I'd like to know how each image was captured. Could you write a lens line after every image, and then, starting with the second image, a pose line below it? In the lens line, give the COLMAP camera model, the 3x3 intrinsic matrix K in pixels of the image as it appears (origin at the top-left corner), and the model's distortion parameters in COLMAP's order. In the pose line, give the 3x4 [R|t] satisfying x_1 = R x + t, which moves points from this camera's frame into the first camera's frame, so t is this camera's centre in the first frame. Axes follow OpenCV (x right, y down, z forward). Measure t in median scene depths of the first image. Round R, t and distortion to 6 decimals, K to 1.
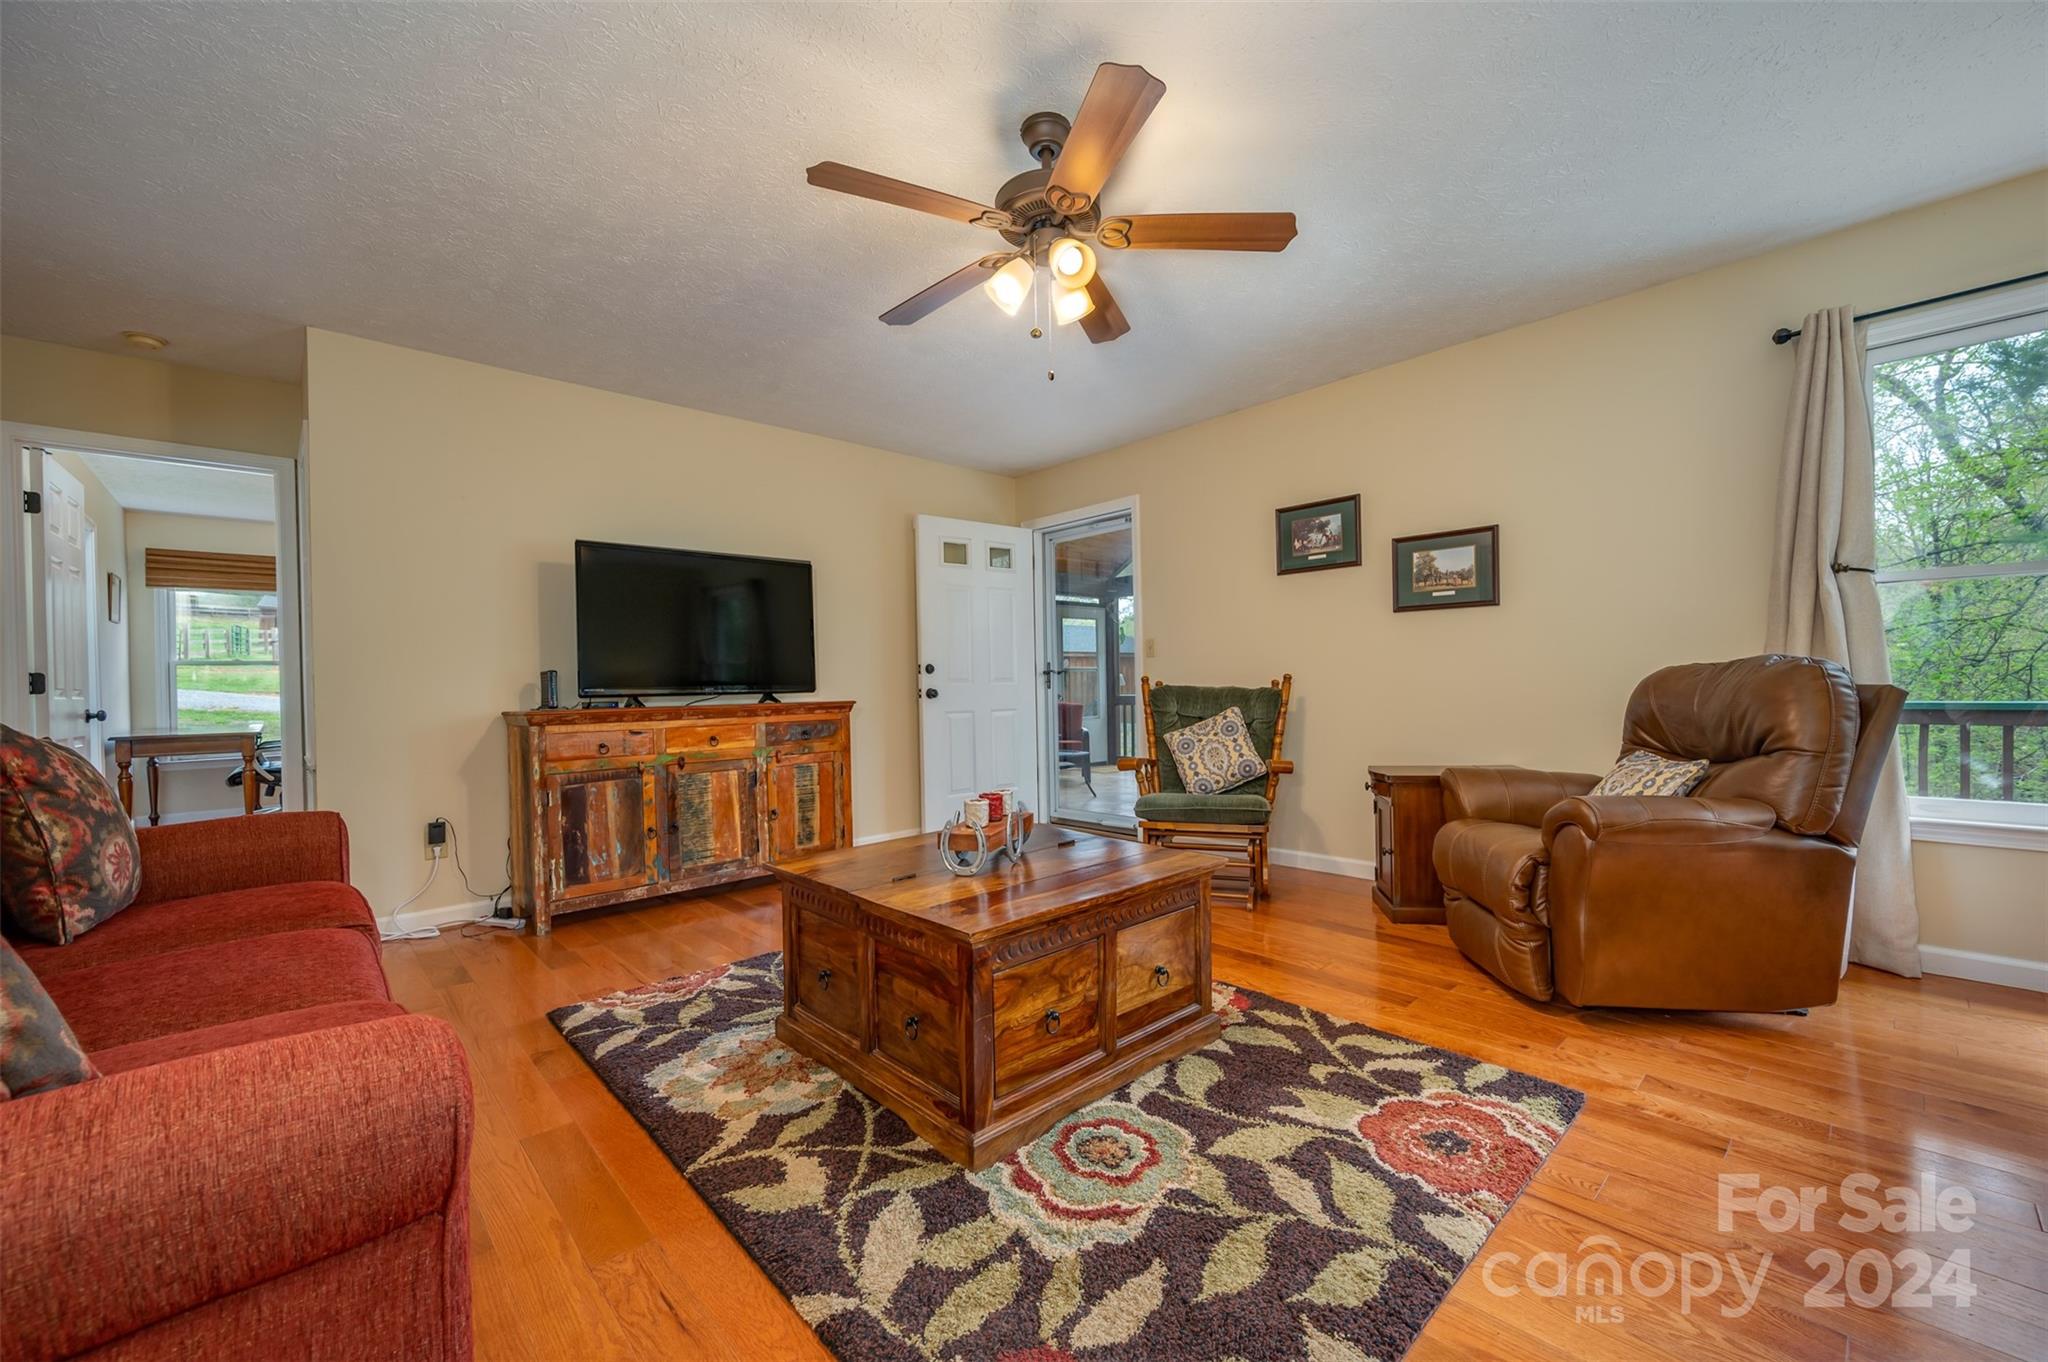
lens RADIAL K [[801.2, 0, 1032.0], [0, 801.2, 693.0], [0, 0, 1]] dist [-0.001711, 0.000155]
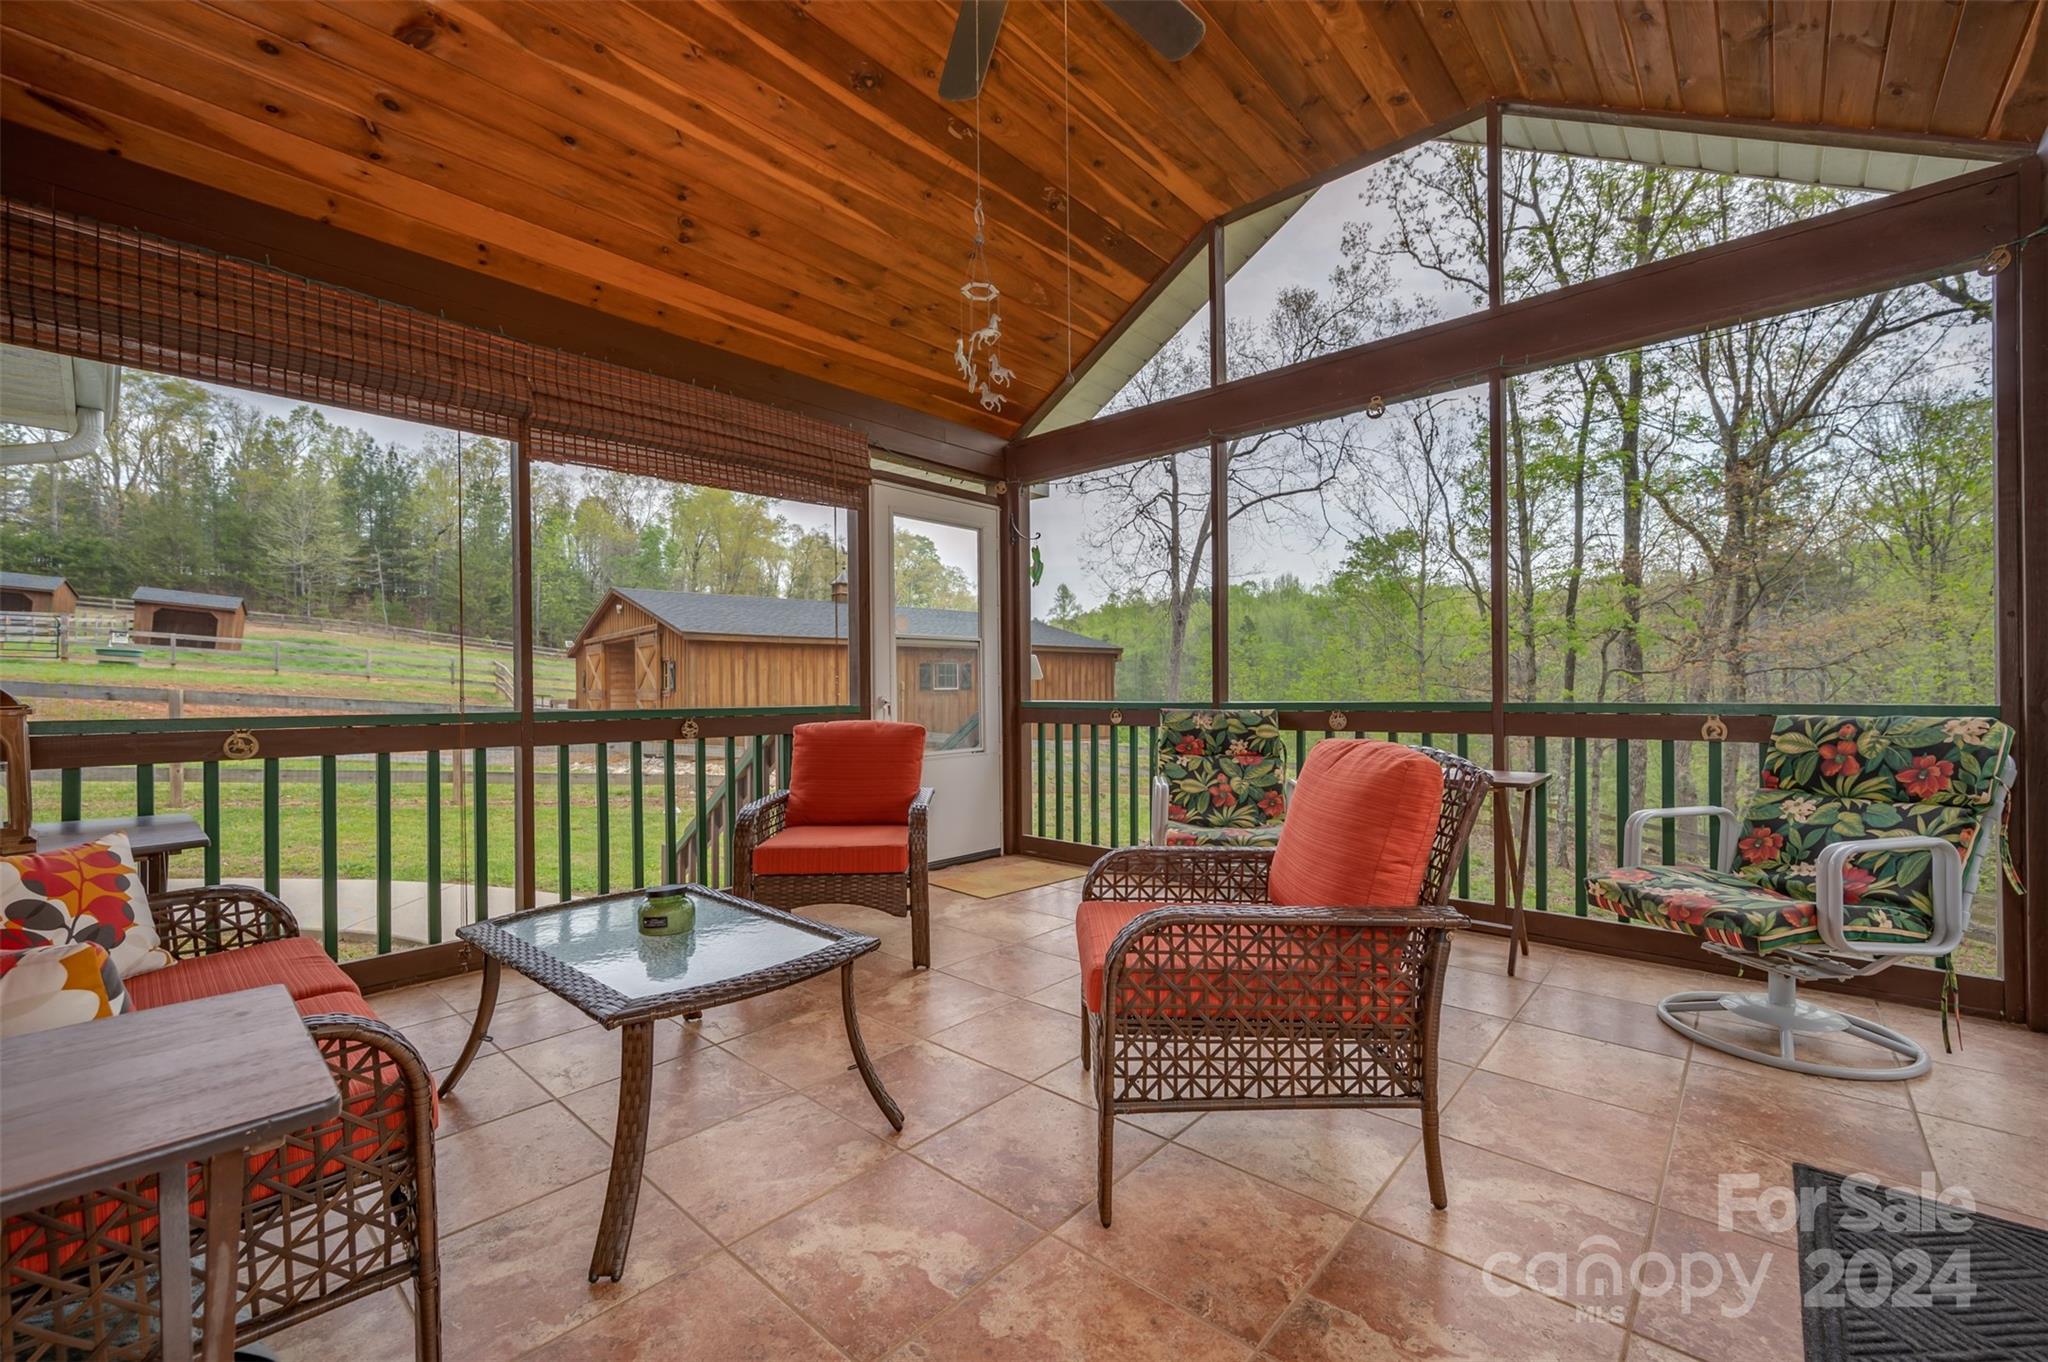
lens RADIAL K [[801.2, 0, 1032.0], [0, 801.2, 692.5], [0, 0, 1]] dist [-0.001711, 0.000155]
pose [[0.997624, 0.009531, 0.068236, 0.345630], [-0.008963, 0.999923, -0.008619, 0.005903], [-0.068313, 0.007987, 0.997632, 2.389425]]
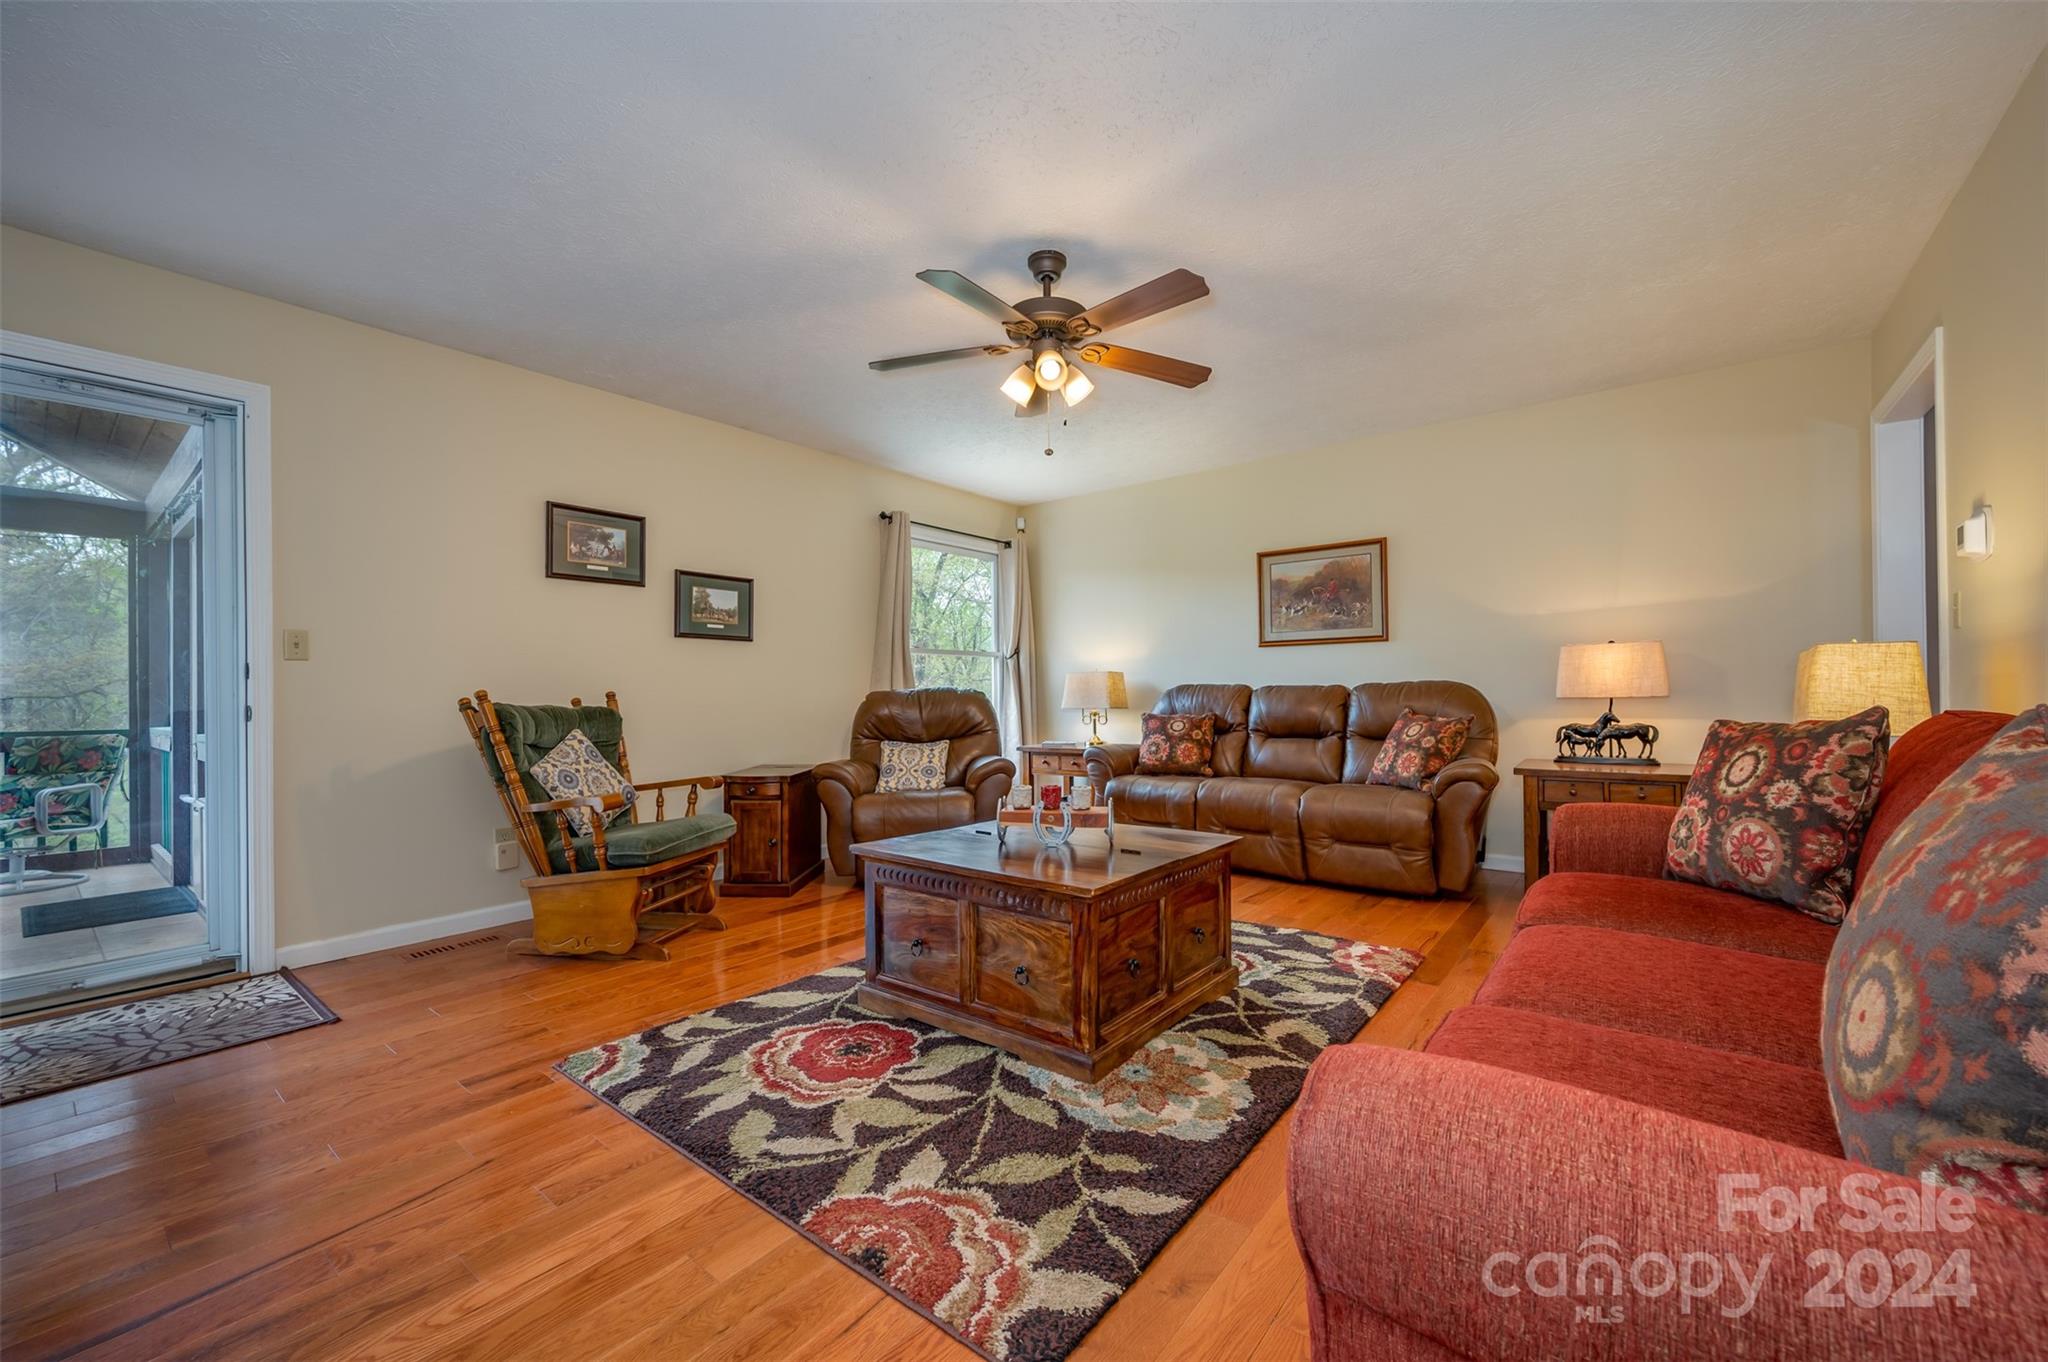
lens RADIAL K [[801.2, 0, 1039.0], [0, 801.2, 691.5], [0, 0, 1]] dist [-0.001711, 0.000155]
pose [[-0.149616, 0.025201, 0.988423, -1.061080], [0.025908, 0.999432, -0.021560, 0.013069], [-0.988405, 0.022382, -0.150184, 1.050177]]
